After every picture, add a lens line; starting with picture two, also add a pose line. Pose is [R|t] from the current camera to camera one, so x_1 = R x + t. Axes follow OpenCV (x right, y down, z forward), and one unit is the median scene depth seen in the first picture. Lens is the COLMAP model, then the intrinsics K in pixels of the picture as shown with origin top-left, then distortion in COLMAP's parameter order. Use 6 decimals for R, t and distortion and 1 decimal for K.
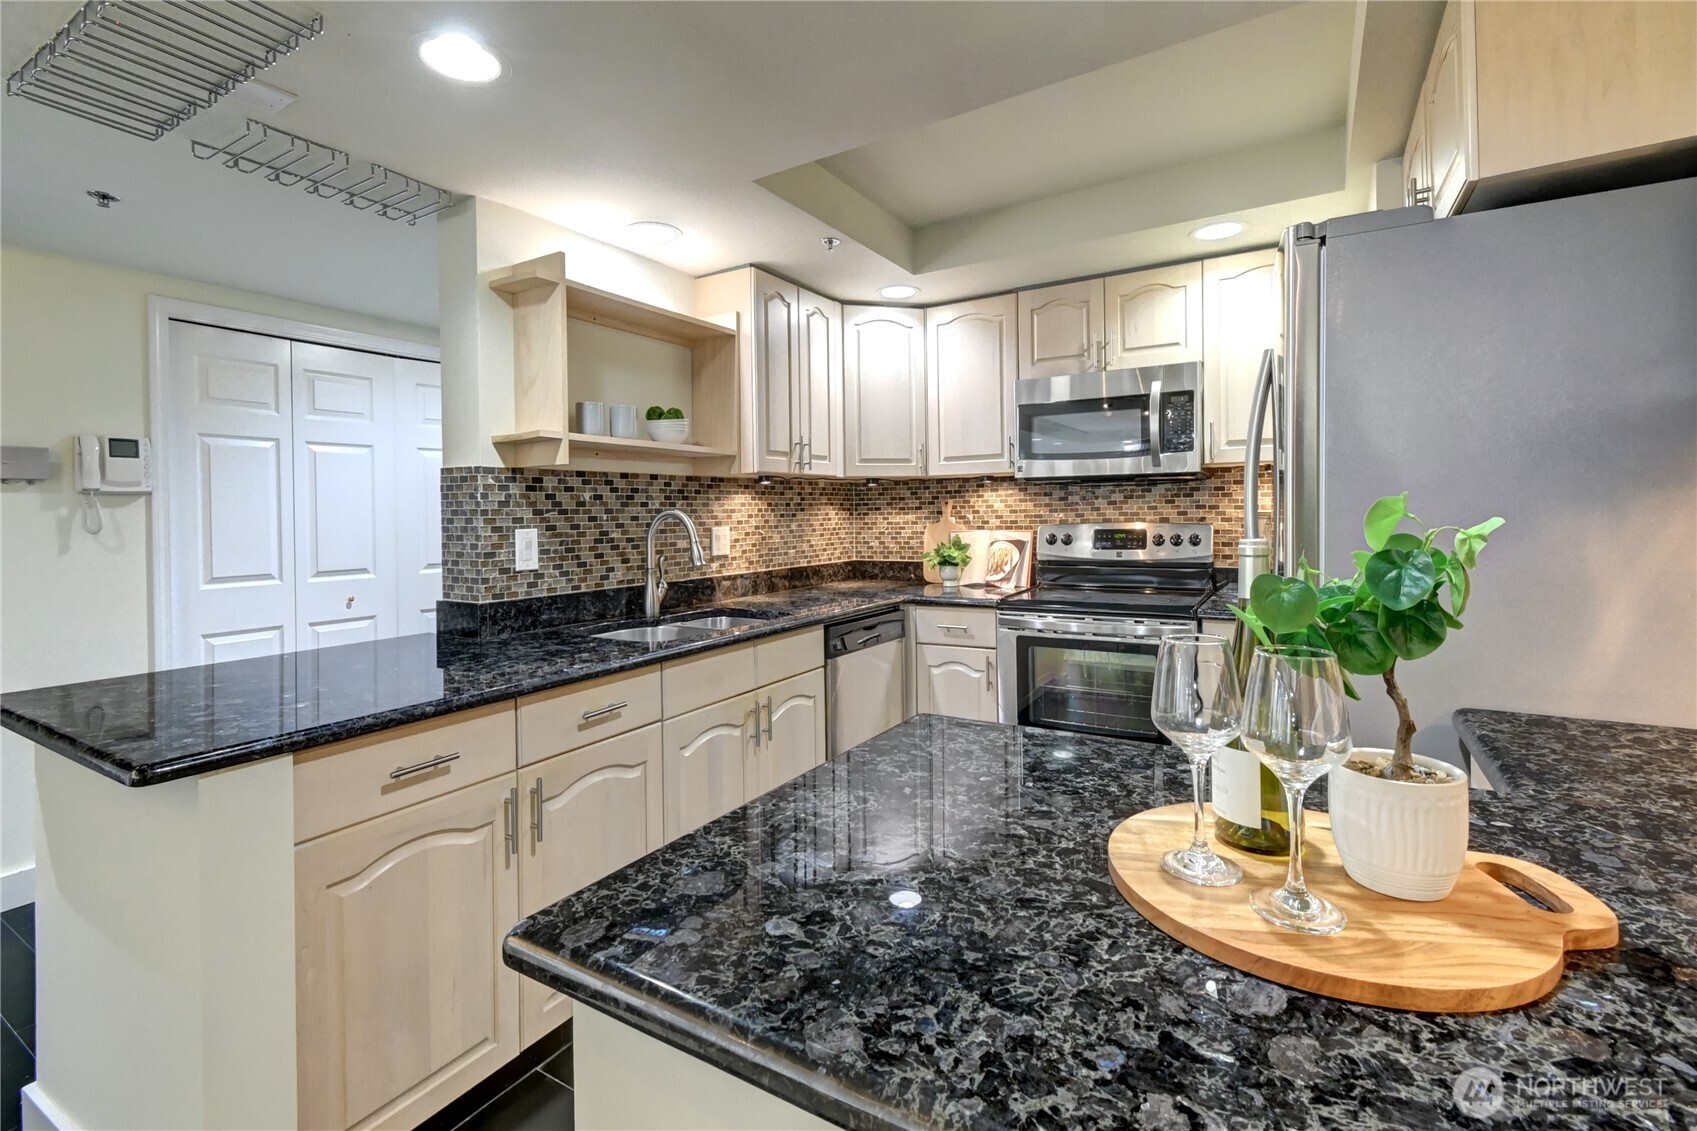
lens RADIAL K [[764.0, 0, 824.3], [0, 764.0, 523.4], [0, 0, 1]] dist [0.011271, -0.000414]
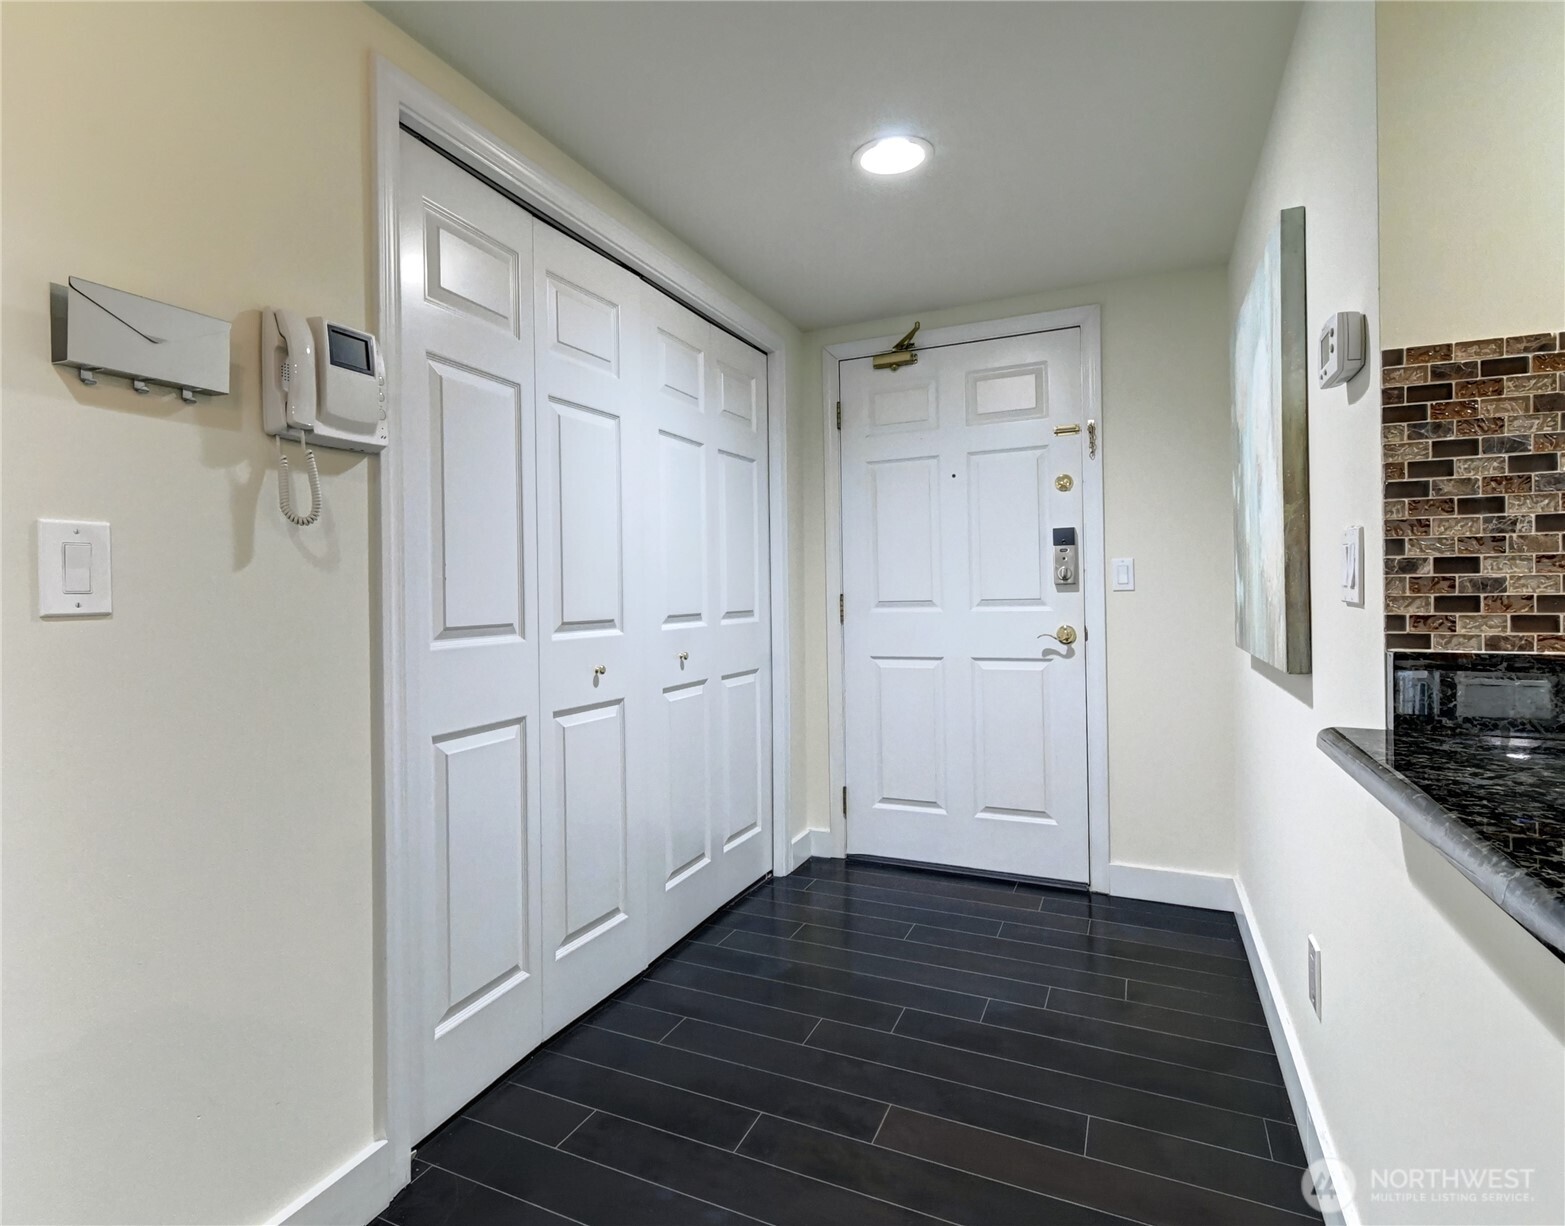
lens RADIAL K [[803.5, 0, 833.1], [0, 803.5, 595.0], [0, 0, 1]] dist [0.001910, 0.000240]
pose [[0.979728, 0.003179, 0.200309, -0.641787], [-0.000489, 0.999909, -0.013478, 0.055249], [-0.200333, 0.013107, 0.979640, 0.404431]]
